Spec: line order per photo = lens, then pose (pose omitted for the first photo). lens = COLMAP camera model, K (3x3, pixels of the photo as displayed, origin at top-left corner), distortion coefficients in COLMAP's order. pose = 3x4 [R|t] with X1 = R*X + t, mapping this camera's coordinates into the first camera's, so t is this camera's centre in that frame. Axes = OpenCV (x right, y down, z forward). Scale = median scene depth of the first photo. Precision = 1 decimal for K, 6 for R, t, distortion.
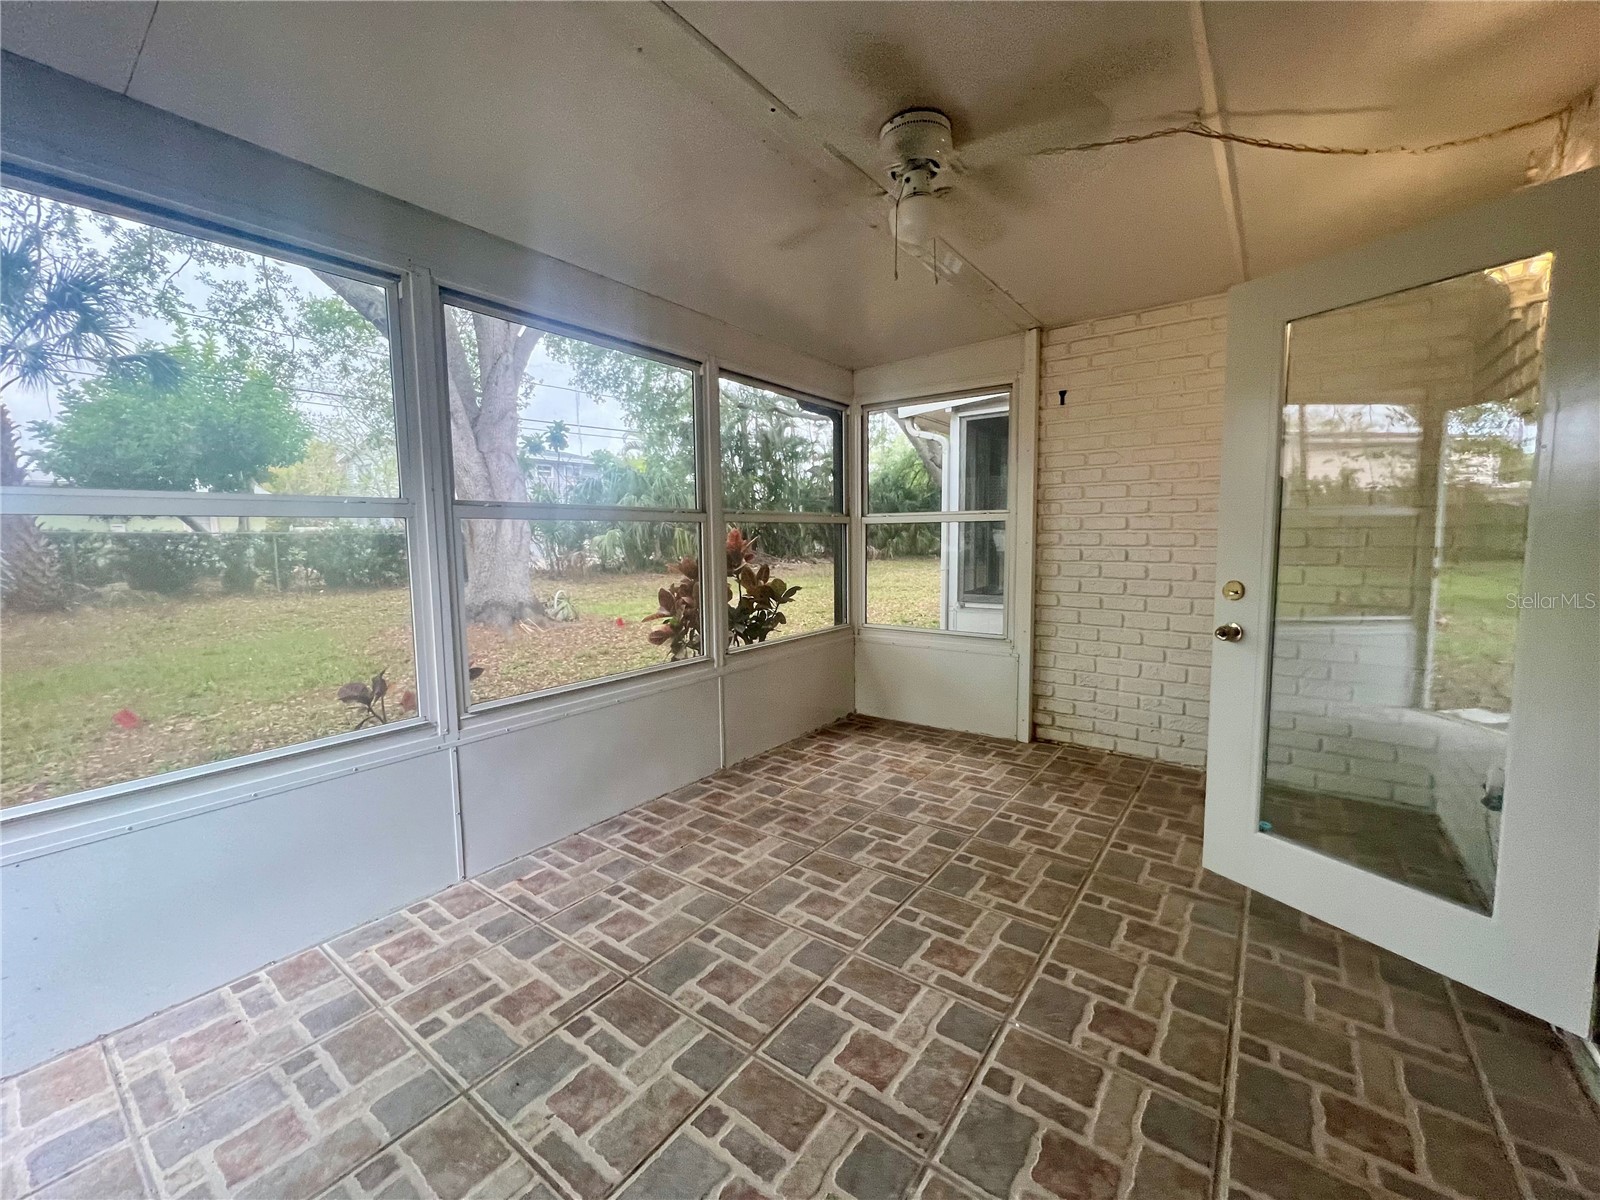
lens RADIAL K [[639.9, 0, 808.5], [0, 639.9, 596.0], [0, 0, 1]] dist [-0.001108, -0.001005]
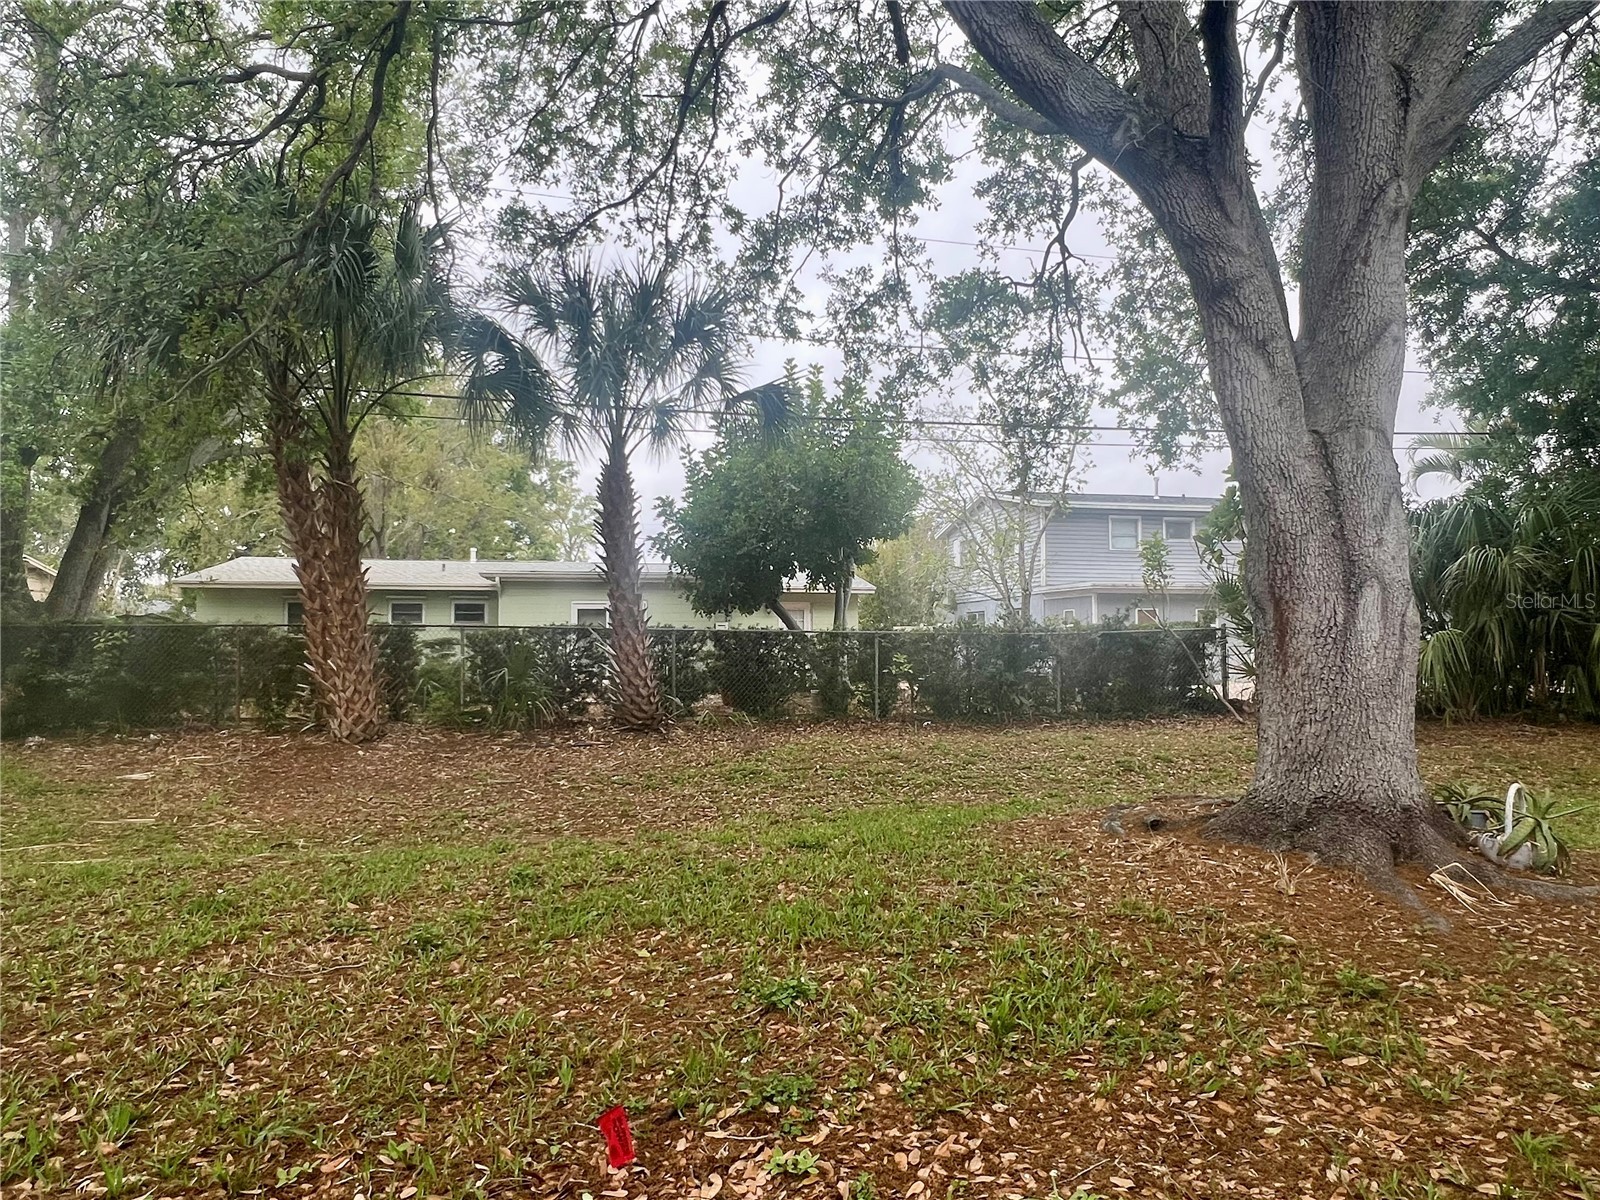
lens RADIAL K [[973.7, 0, 800.4], [0, 973.7, 599.8], [0, 0, 1]] dist [0.004998, 0.000639]
pose [[0.734357, -0.021193, -0.678432, -0.233751], [-0.071245, 0.991585, -0.108092, -0.017956], [0.675014, 0.127713, 0.726667, 0.232672]]
